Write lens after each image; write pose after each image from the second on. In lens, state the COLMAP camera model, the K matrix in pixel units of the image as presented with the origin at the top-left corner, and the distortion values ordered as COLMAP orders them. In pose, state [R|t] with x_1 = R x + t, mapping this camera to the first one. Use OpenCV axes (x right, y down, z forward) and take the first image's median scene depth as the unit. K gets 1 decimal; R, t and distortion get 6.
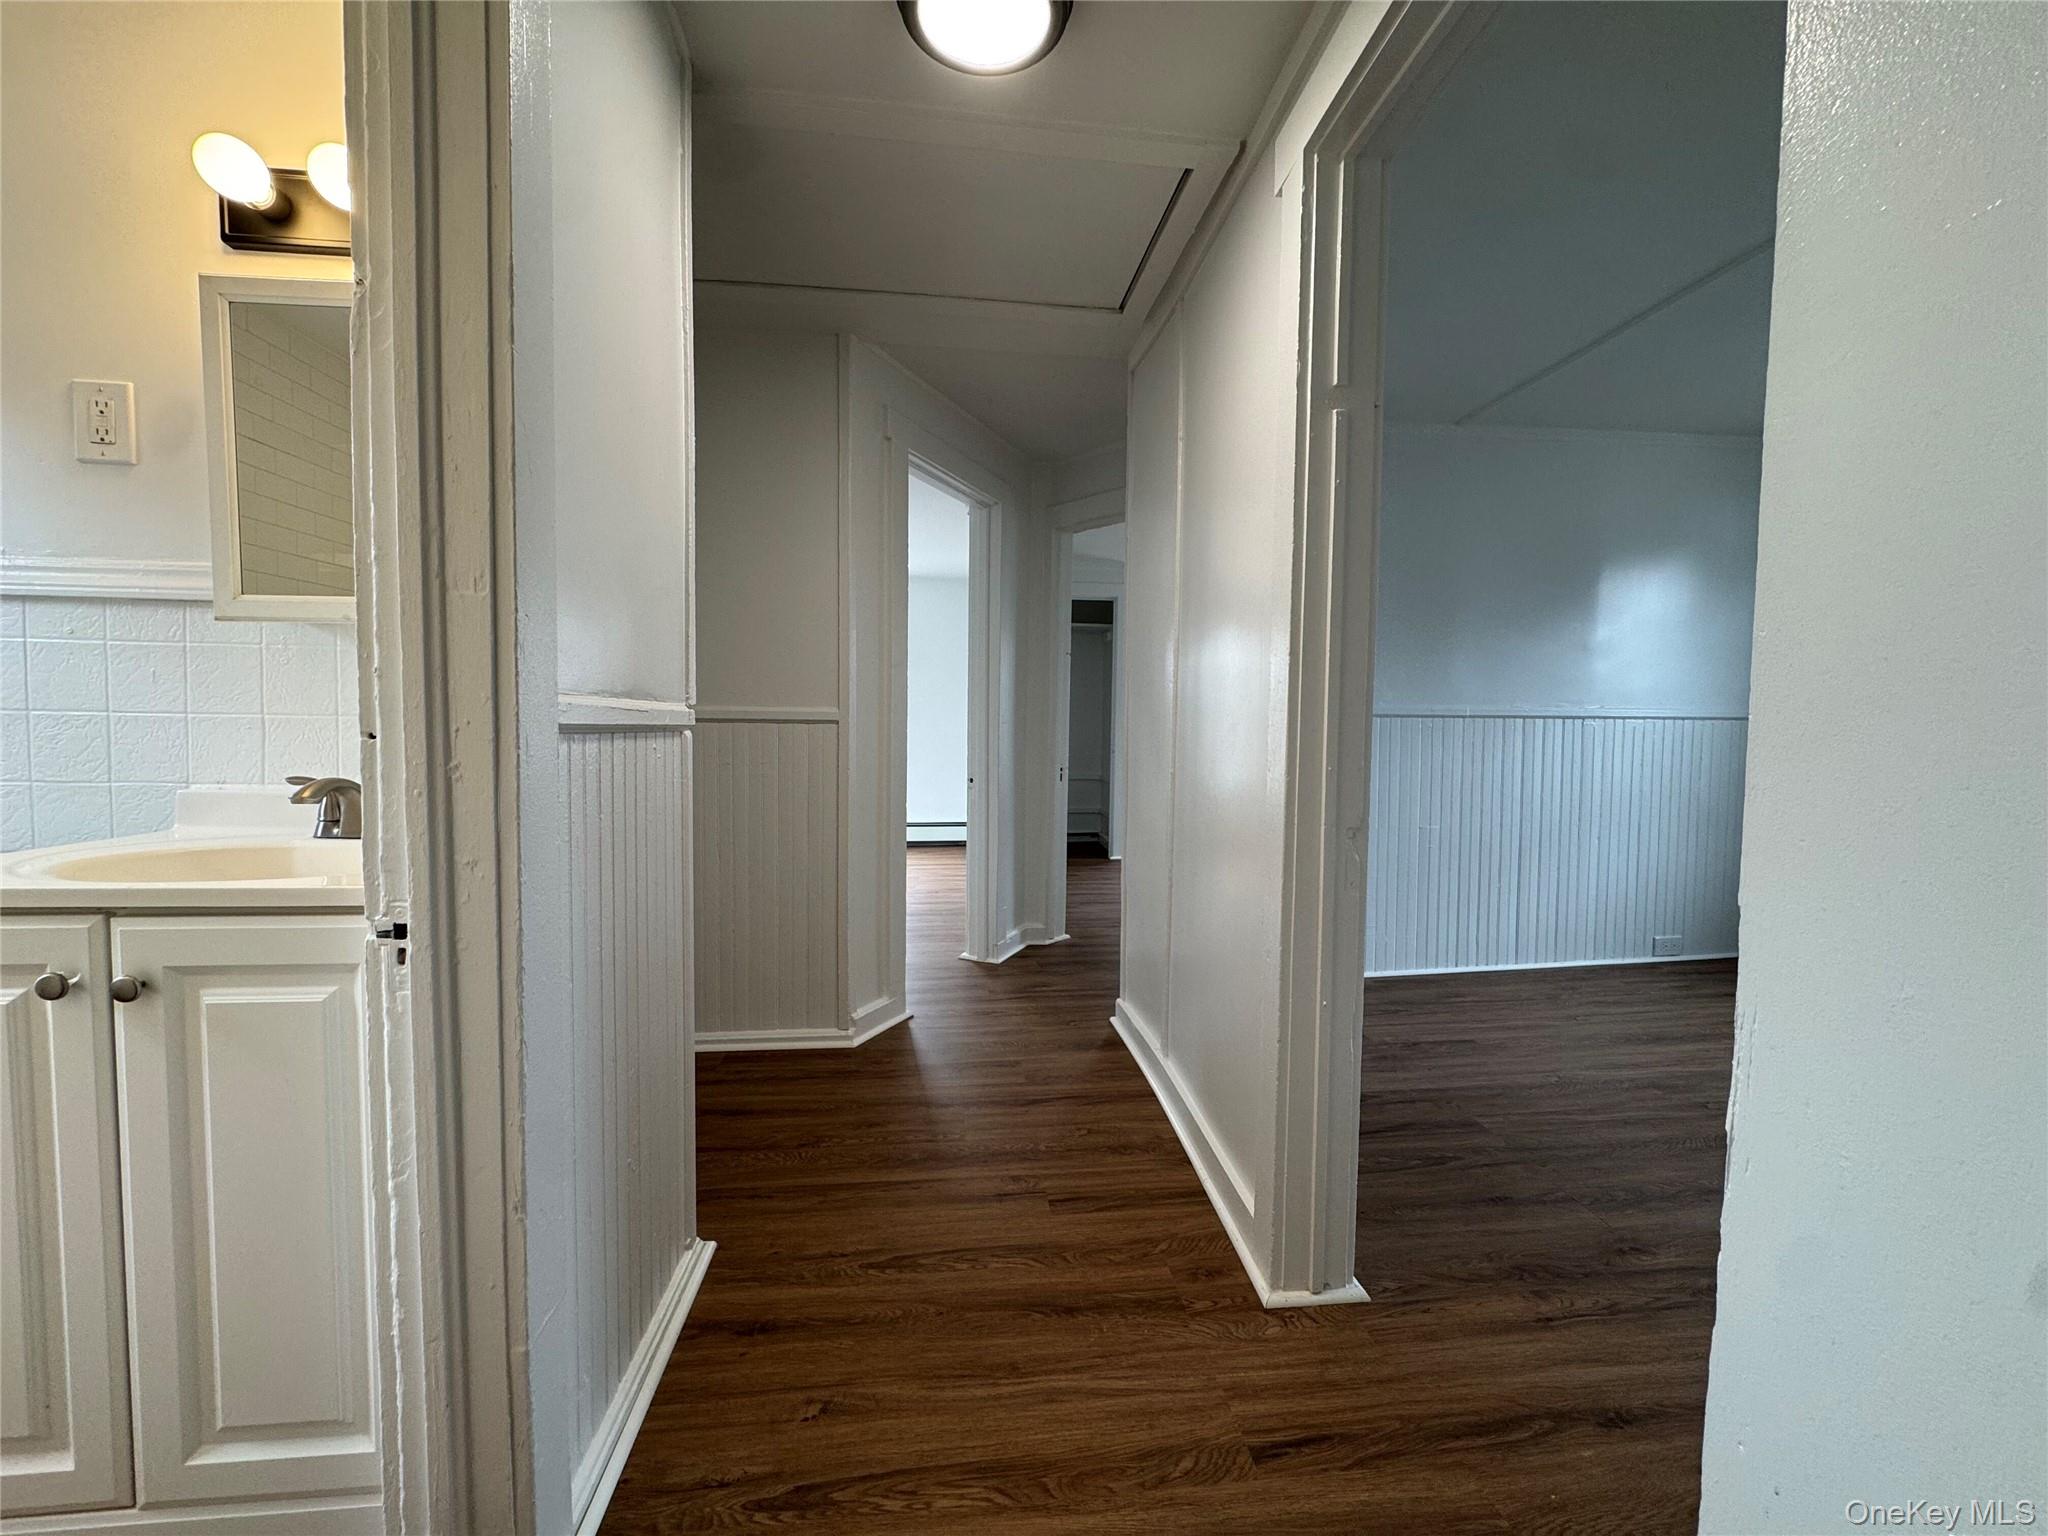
lens RADIAL K [[816.2, 0, 1027.7], [0, 816.2, 769.7], [0, 0, 1]] dist [-0.005035, 0.001242]
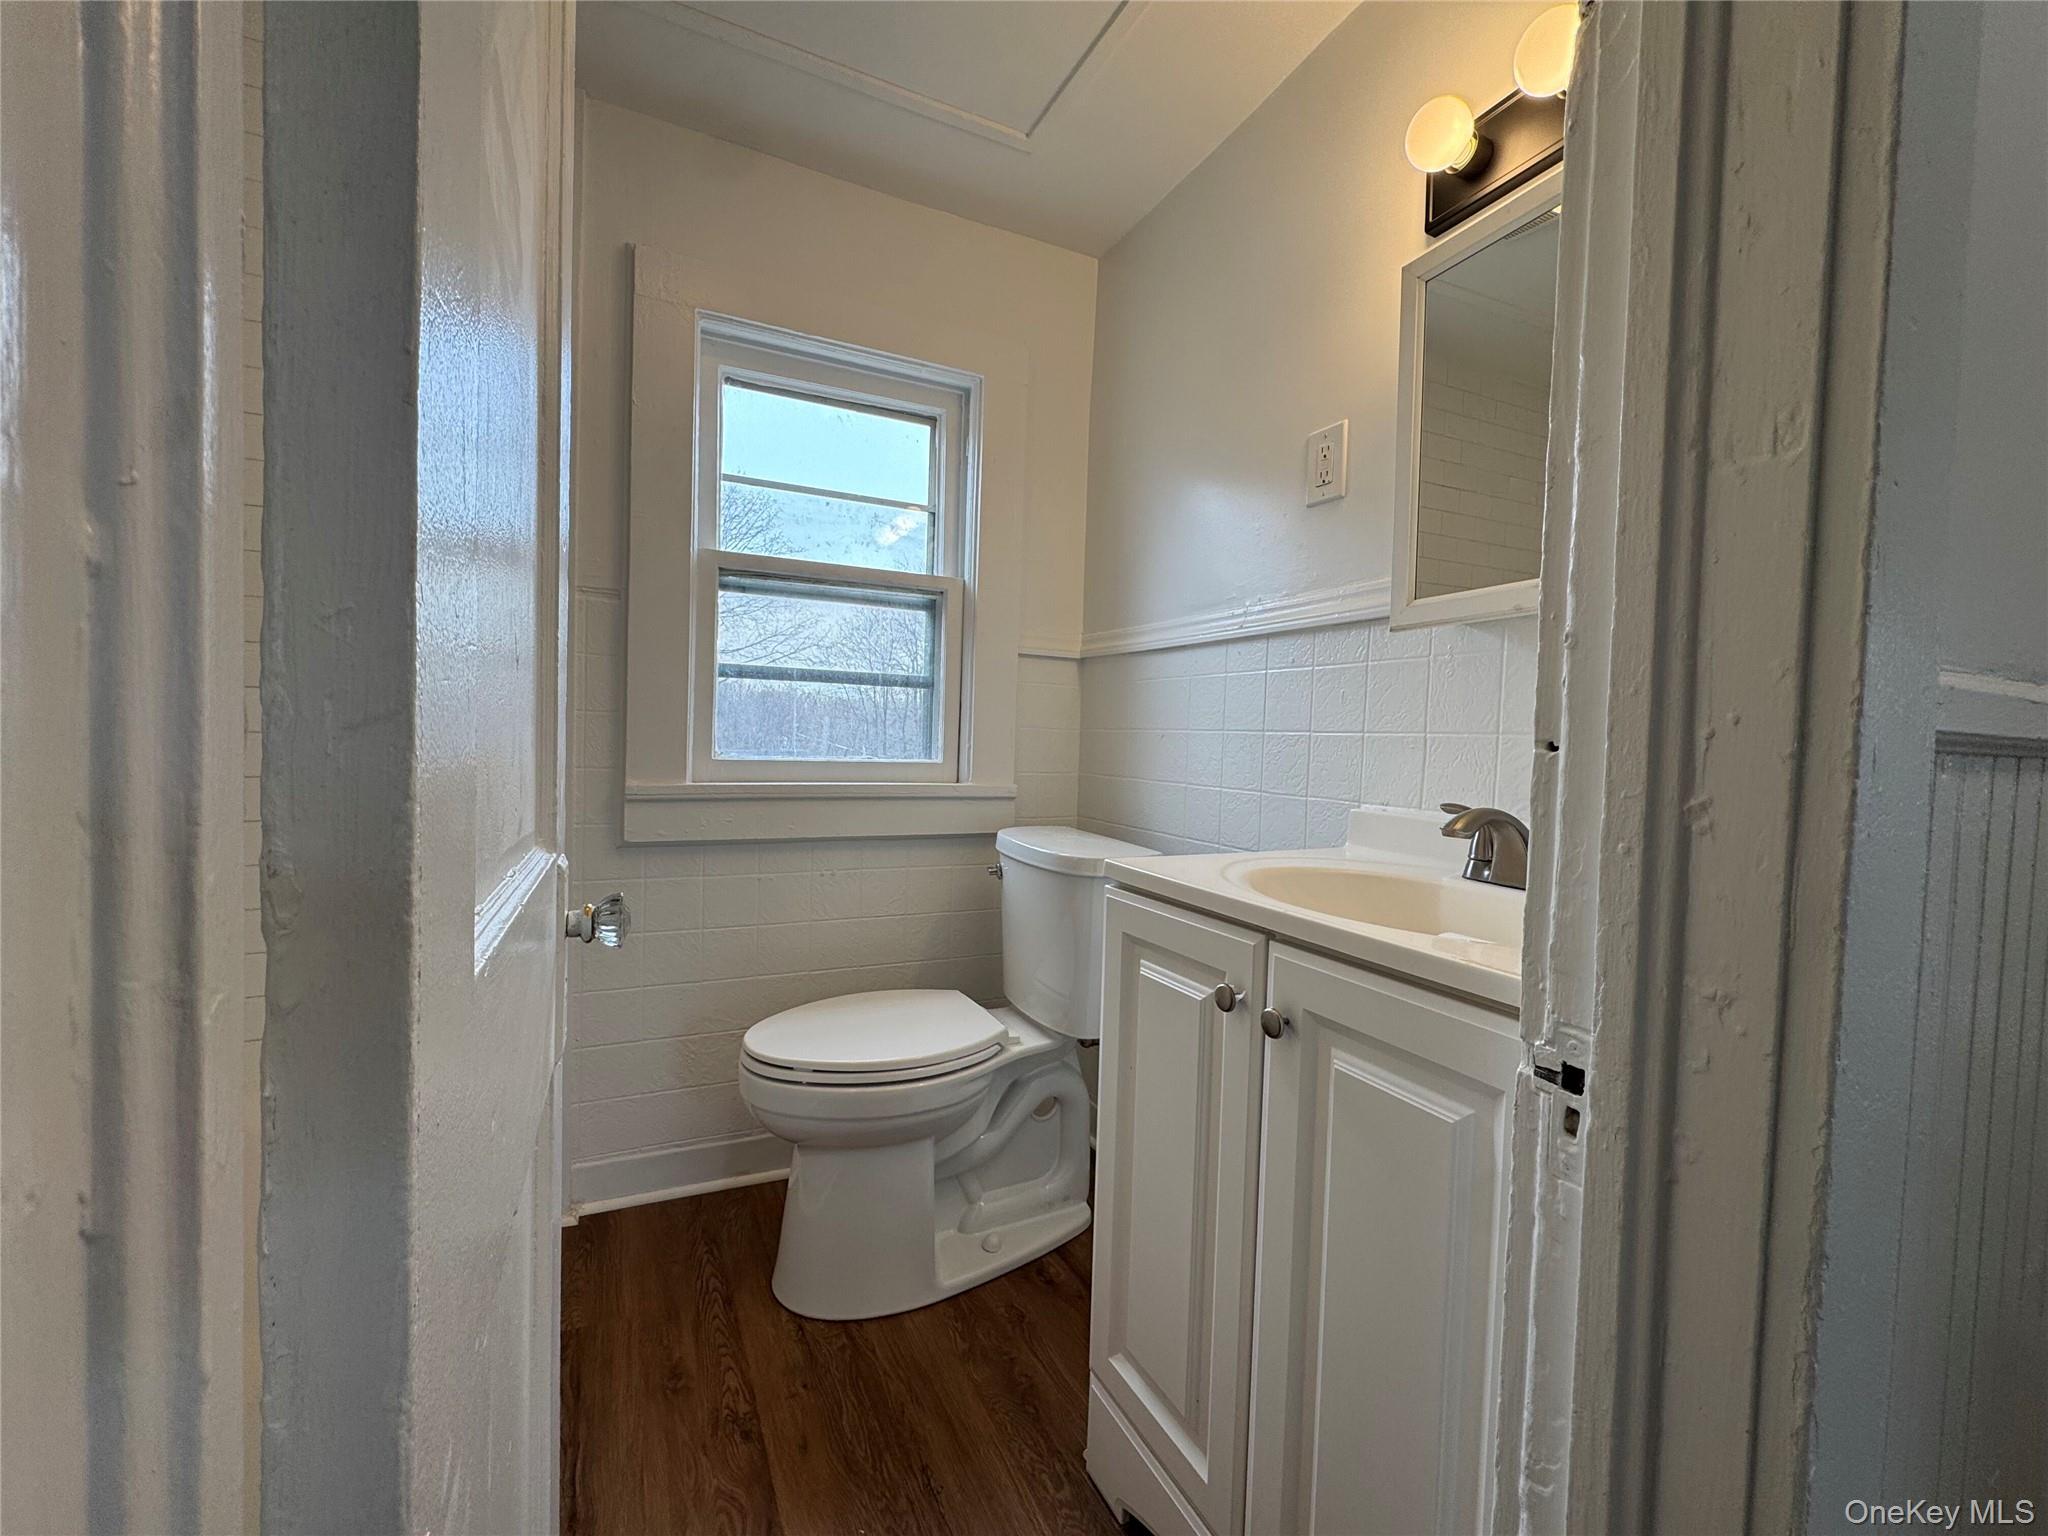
lens RADIAL K [[816.2, 0, 1020.7], [0, 816.2, 763.0], [0, 0, 1]] dist [-0.005035, 0.001242]
pose [[0.337458, 0.023188, -0.941055, -0.348835], [-0.075324, 0.997156, -0.002440, 0.002526], [0.938322, 0.071707, 0.338245, 0.400956]]
